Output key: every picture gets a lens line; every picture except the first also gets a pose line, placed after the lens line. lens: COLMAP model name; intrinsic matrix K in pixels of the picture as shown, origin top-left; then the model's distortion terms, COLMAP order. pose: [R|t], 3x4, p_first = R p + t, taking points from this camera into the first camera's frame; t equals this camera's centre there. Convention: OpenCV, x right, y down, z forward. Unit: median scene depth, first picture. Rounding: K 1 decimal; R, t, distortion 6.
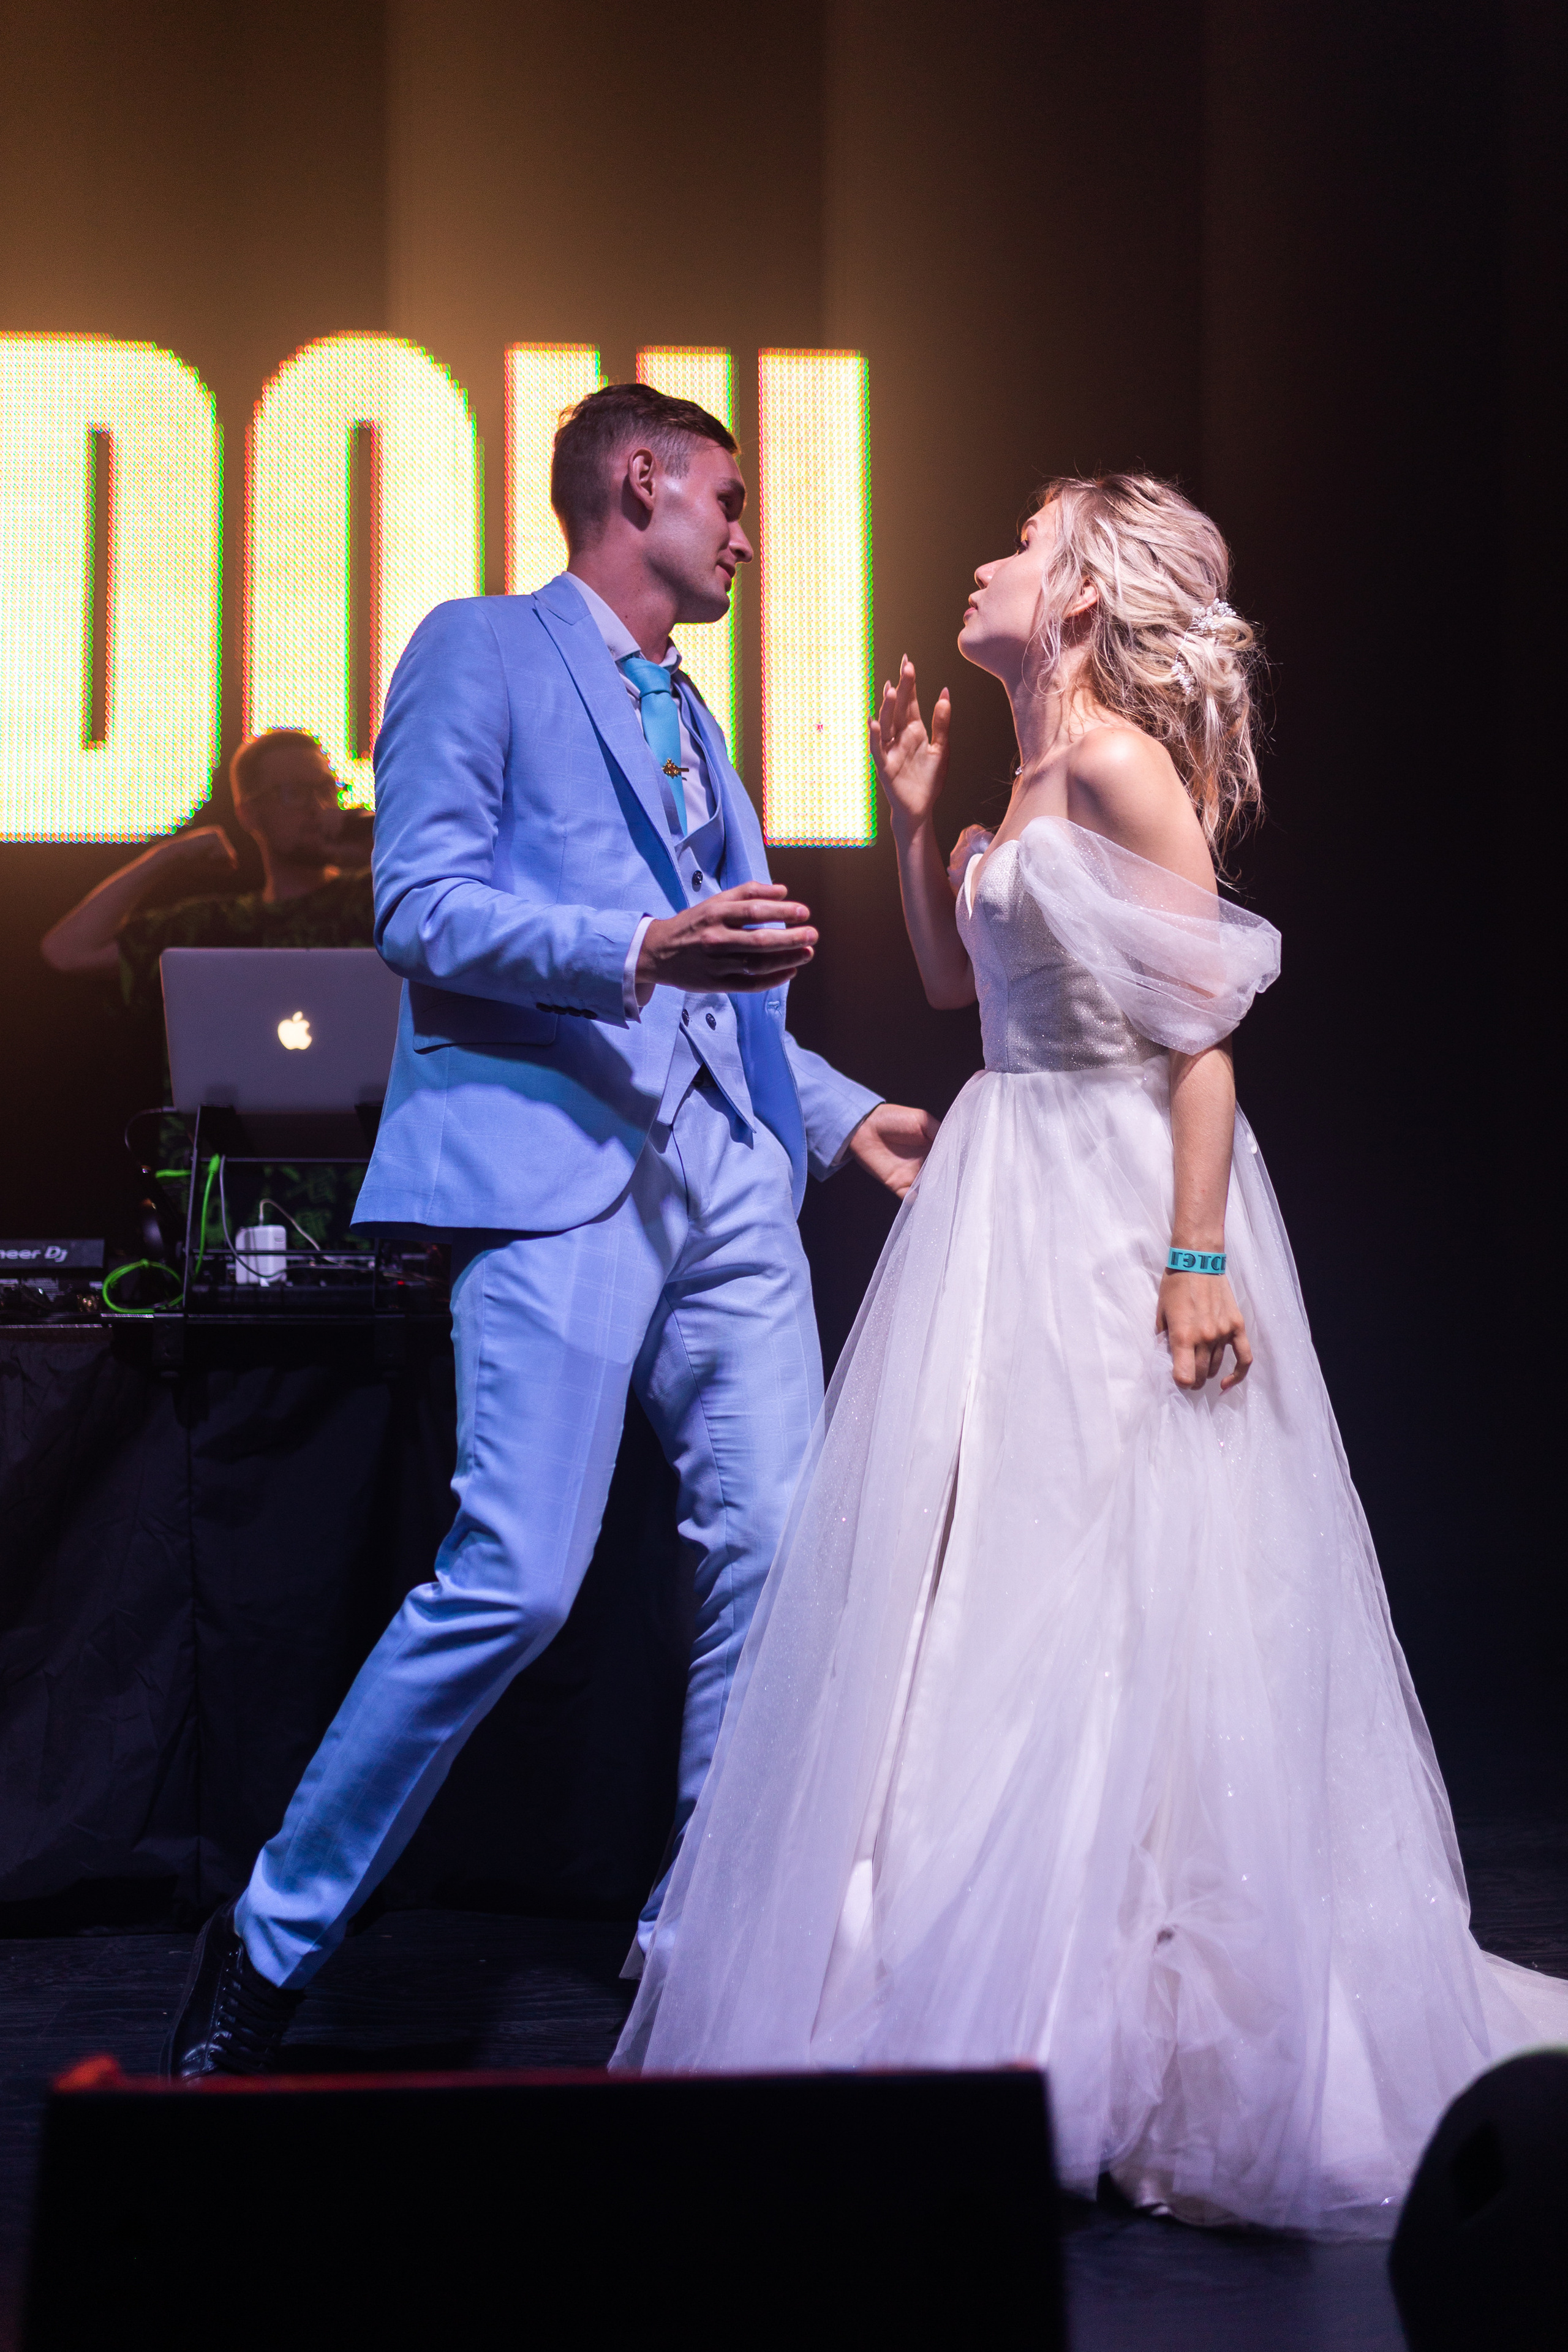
lens RADIAL K [[2336.2, 0, 792.8], [0, 2336.2, 1128.3], [0, 0, 1]] dist [0.005904, 0.000000]
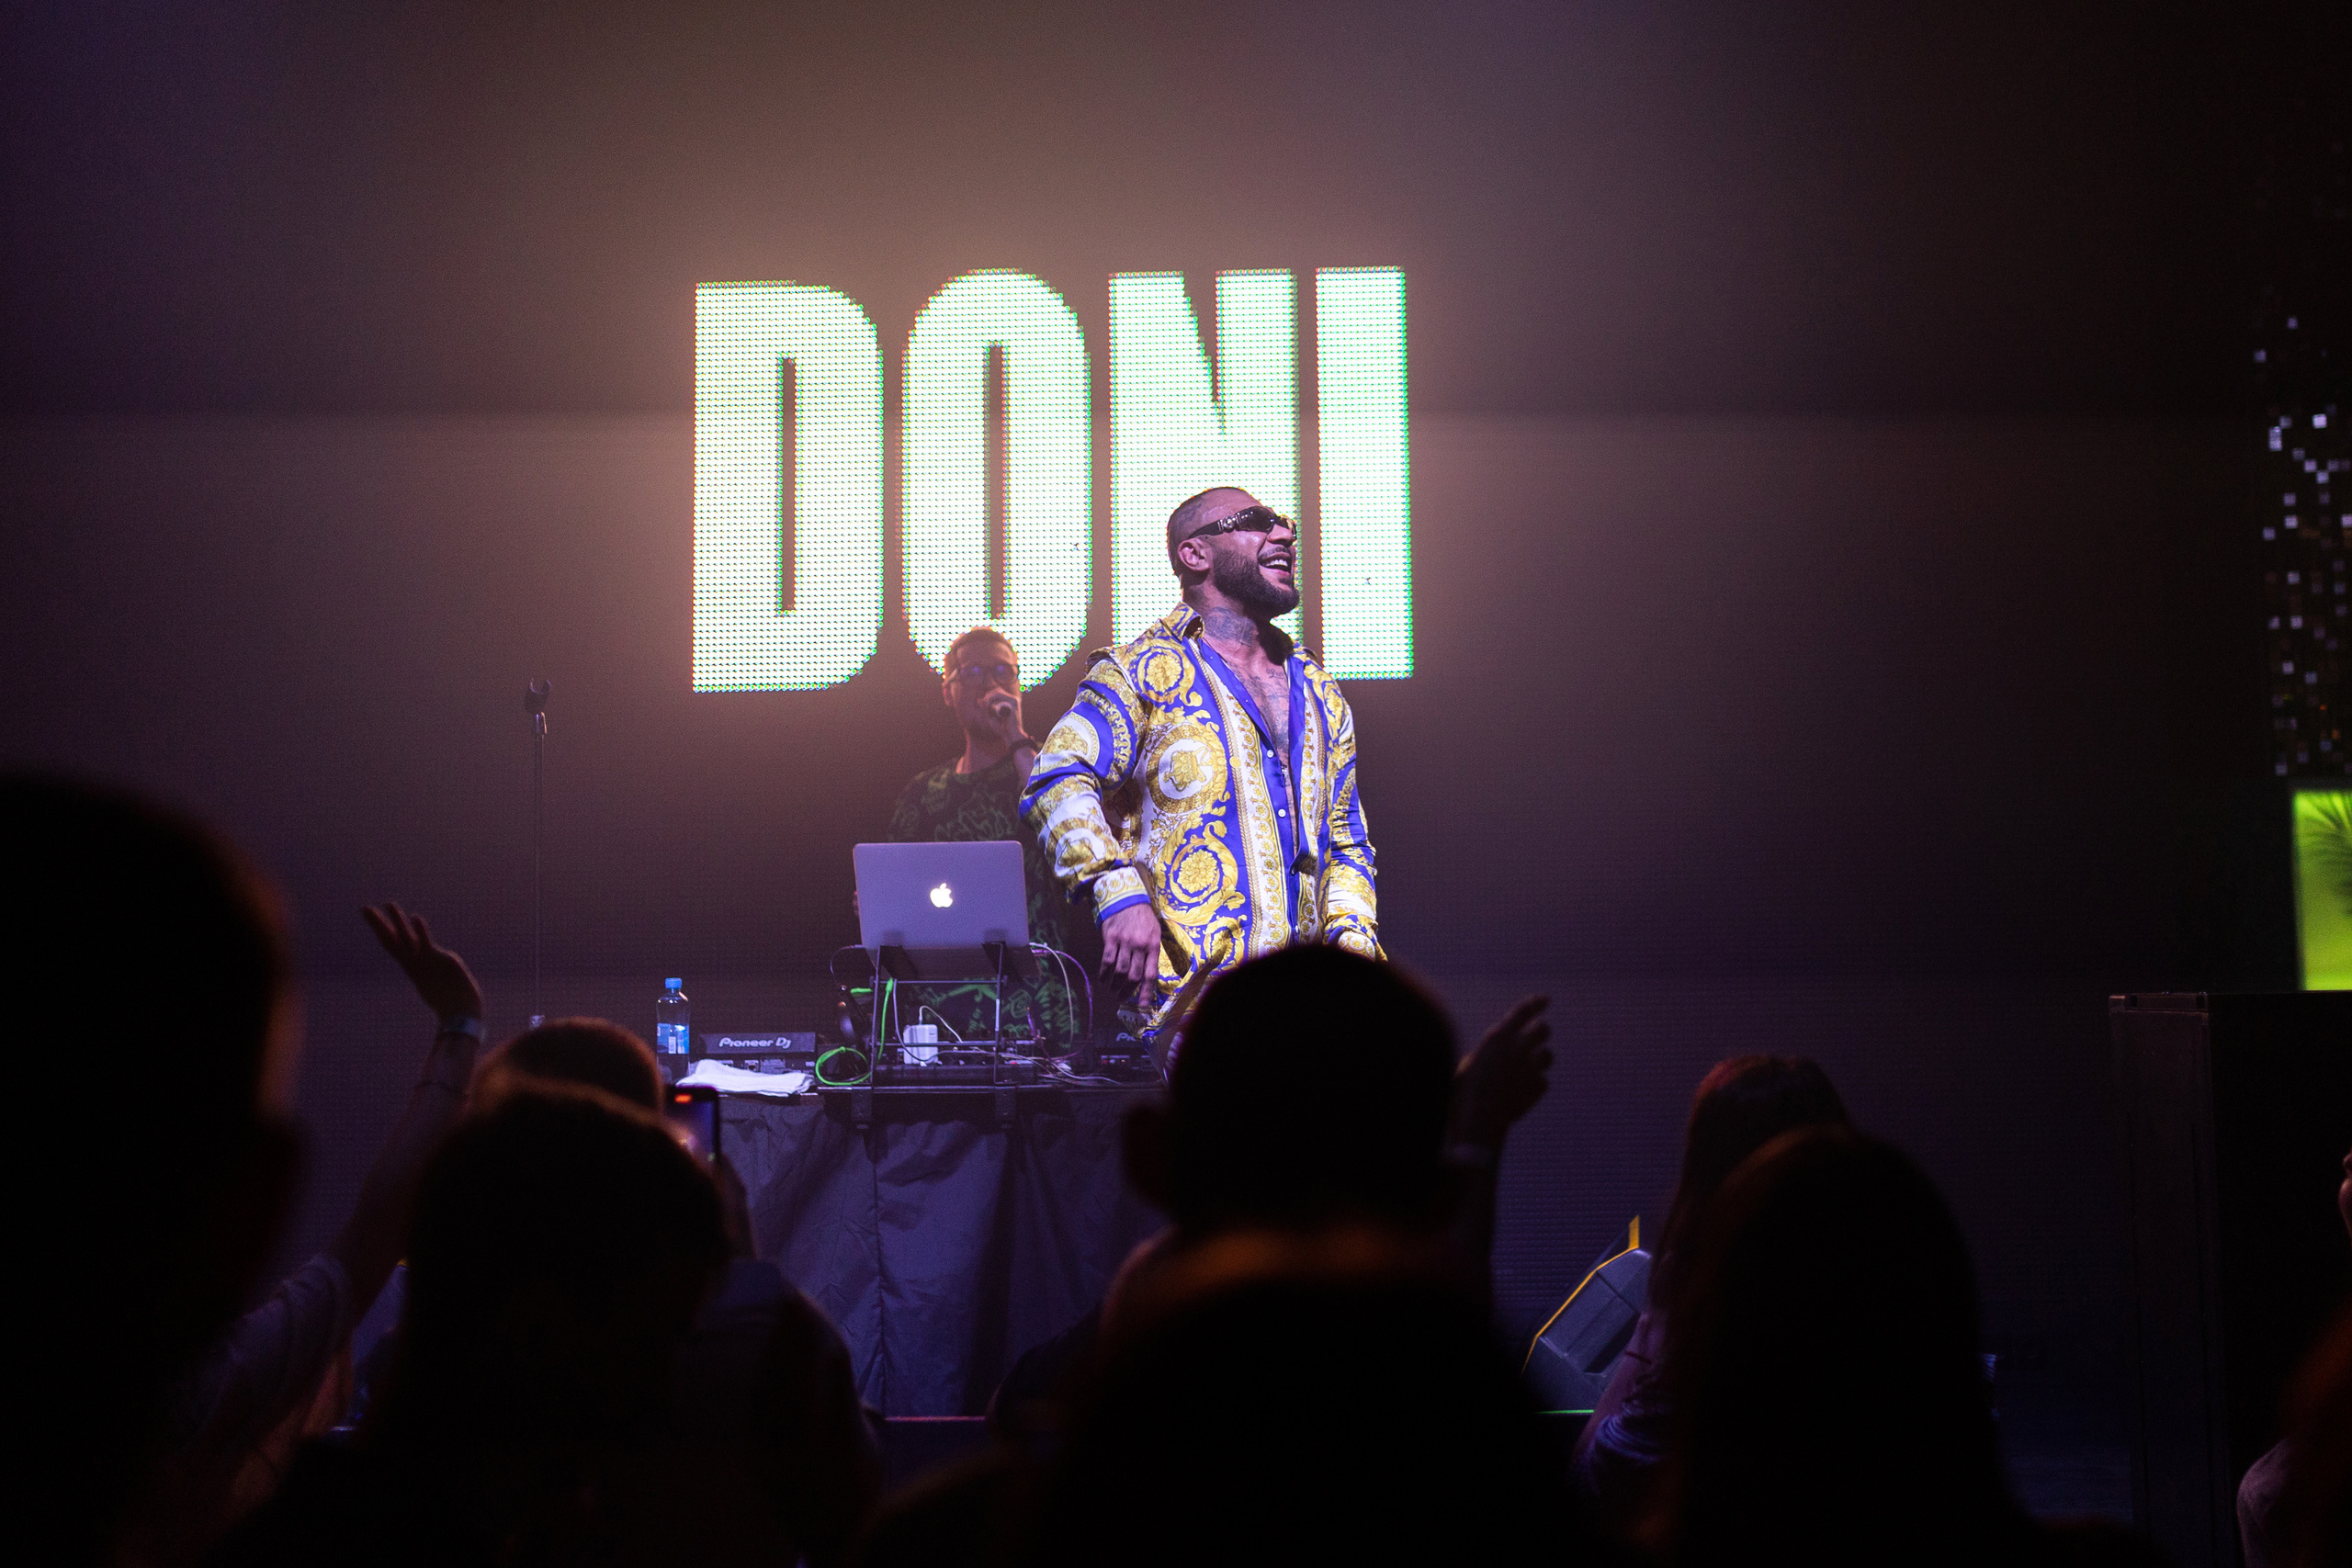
lens RADIAL K [[2717.6, 0, 1253.8], [0, 2717.6, 767.3], [0, 0, 1]] dist [0.017834, 0.000000]
pose [[0.995063, -0.011131, -0.098624, 0.150968], [0.009967, 0.999875, -0.012288, -0.096458], [0.098748, 0.011245, 0.995049, -0.680602]]
